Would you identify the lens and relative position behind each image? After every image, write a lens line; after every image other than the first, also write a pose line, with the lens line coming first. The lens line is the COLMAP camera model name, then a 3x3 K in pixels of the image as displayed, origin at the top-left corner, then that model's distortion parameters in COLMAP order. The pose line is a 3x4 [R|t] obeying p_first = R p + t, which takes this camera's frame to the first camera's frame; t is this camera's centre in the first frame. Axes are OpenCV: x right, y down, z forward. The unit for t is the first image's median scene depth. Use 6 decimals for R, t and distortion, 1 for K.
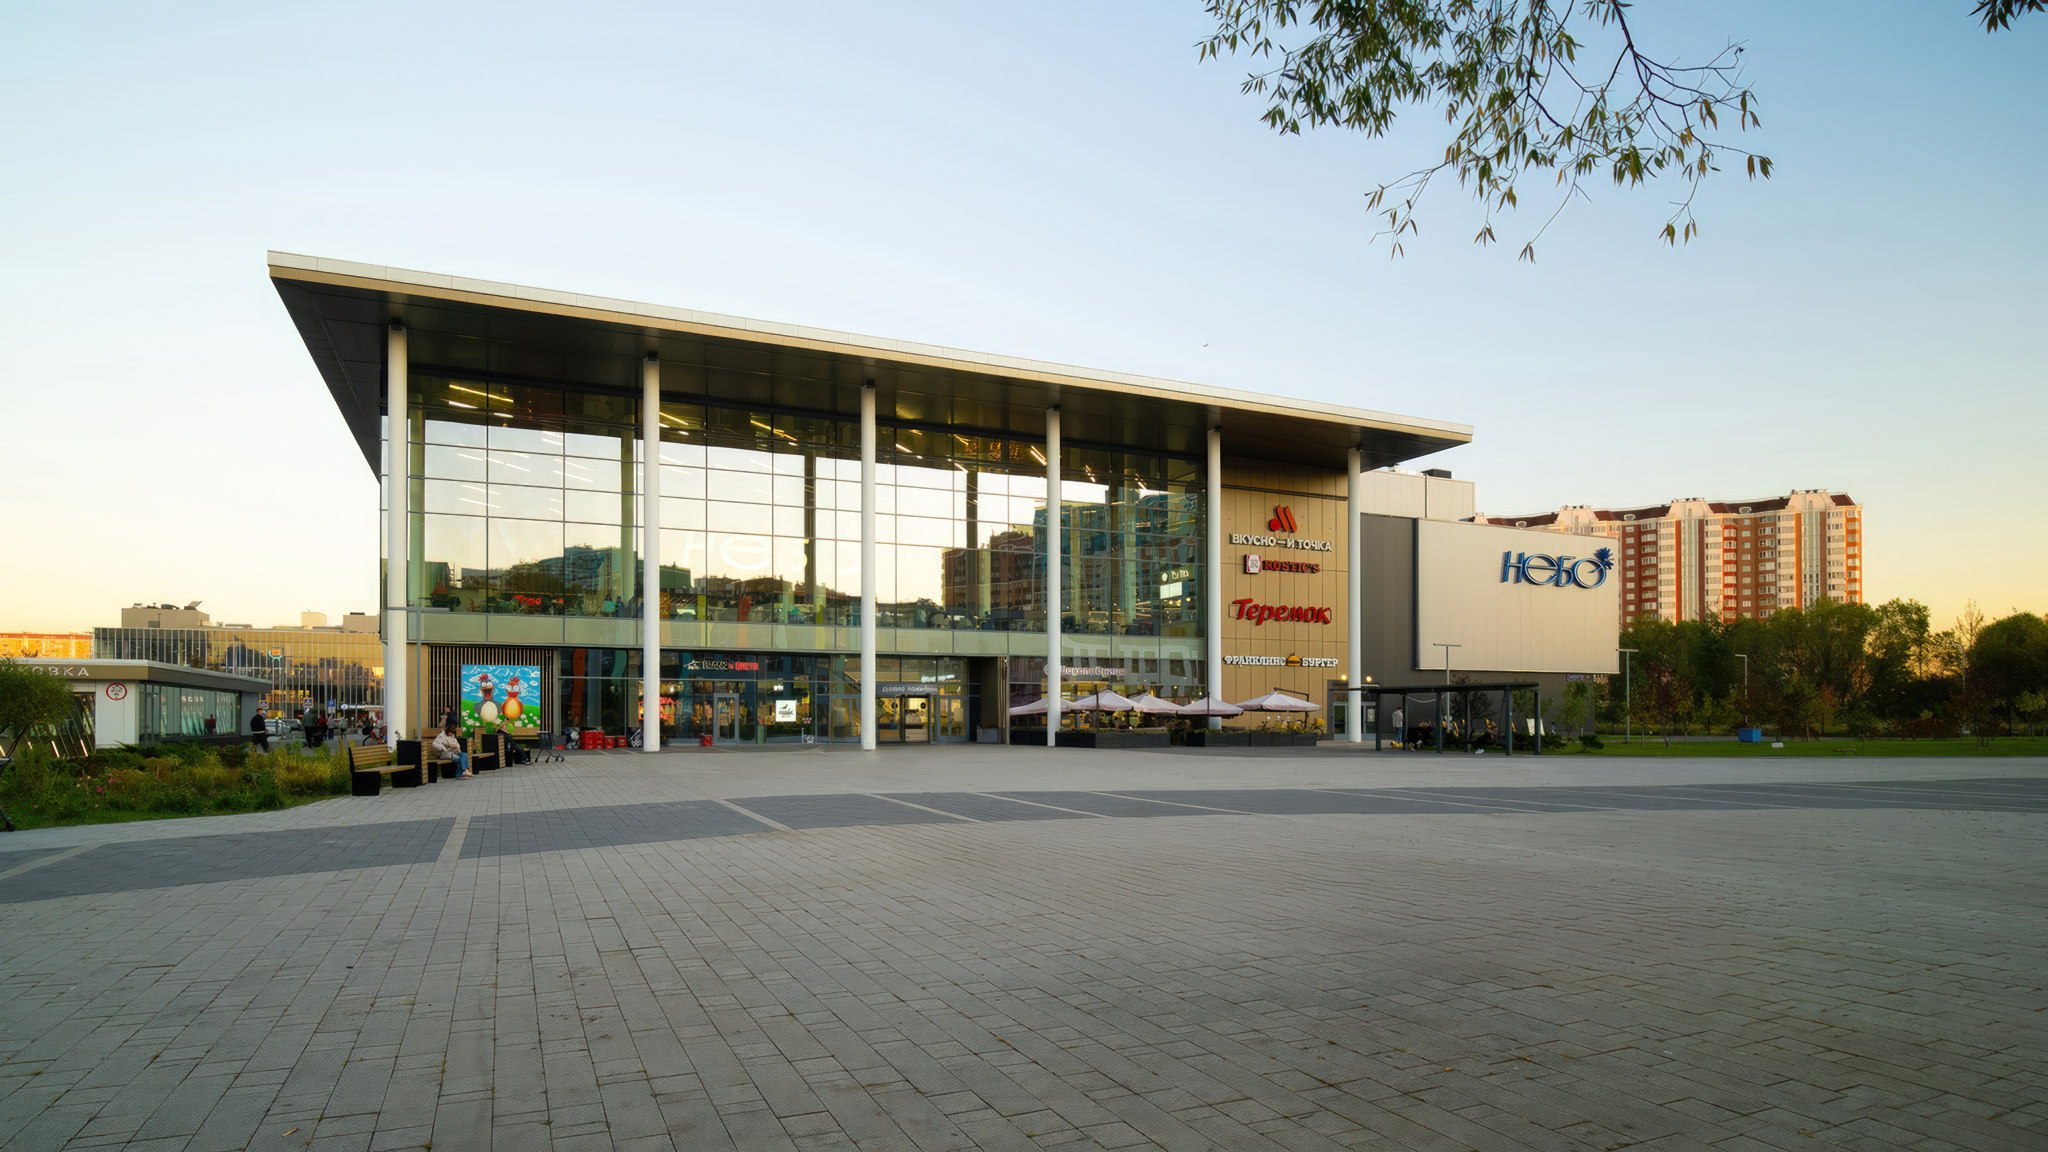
lens RADIAL K [[1013.8, 0, 914.0], [0, 1013.8, 694.9], [0, 0, 1]] dist [-0.001628, 0.000041]
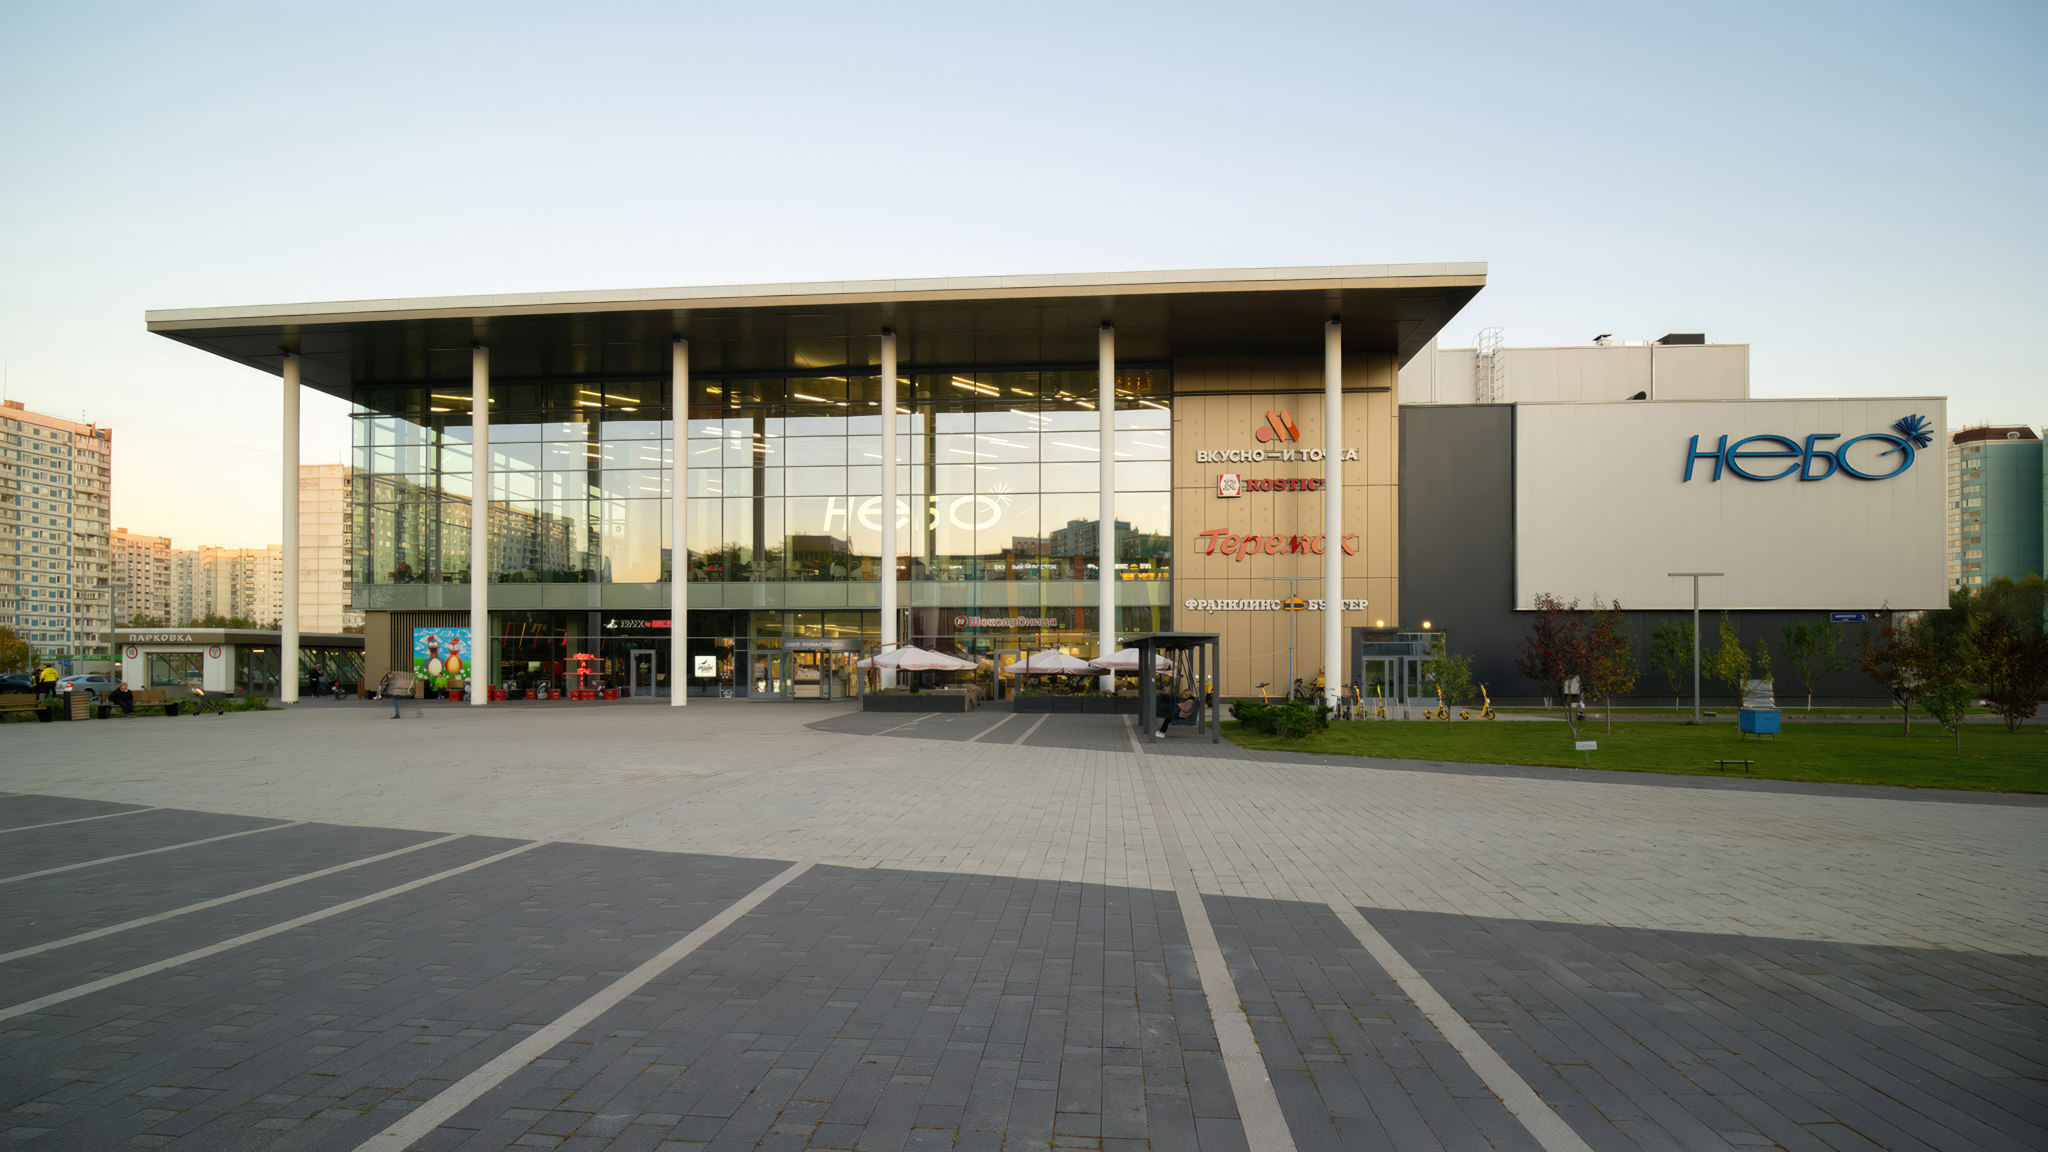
lens RADIAL K [[978.5, 0, 1018.7], [0, 978.5, 665.8], [0, 0, 1]] dist [-0.016315, -0.000278]
pose [[0.889631, 0.000854, -0.456680, 0.534380], [0.006740, 0.999865, 0.014998, 0.001969], [0.456631, -0.016421, 0.889505, 0.224407]]
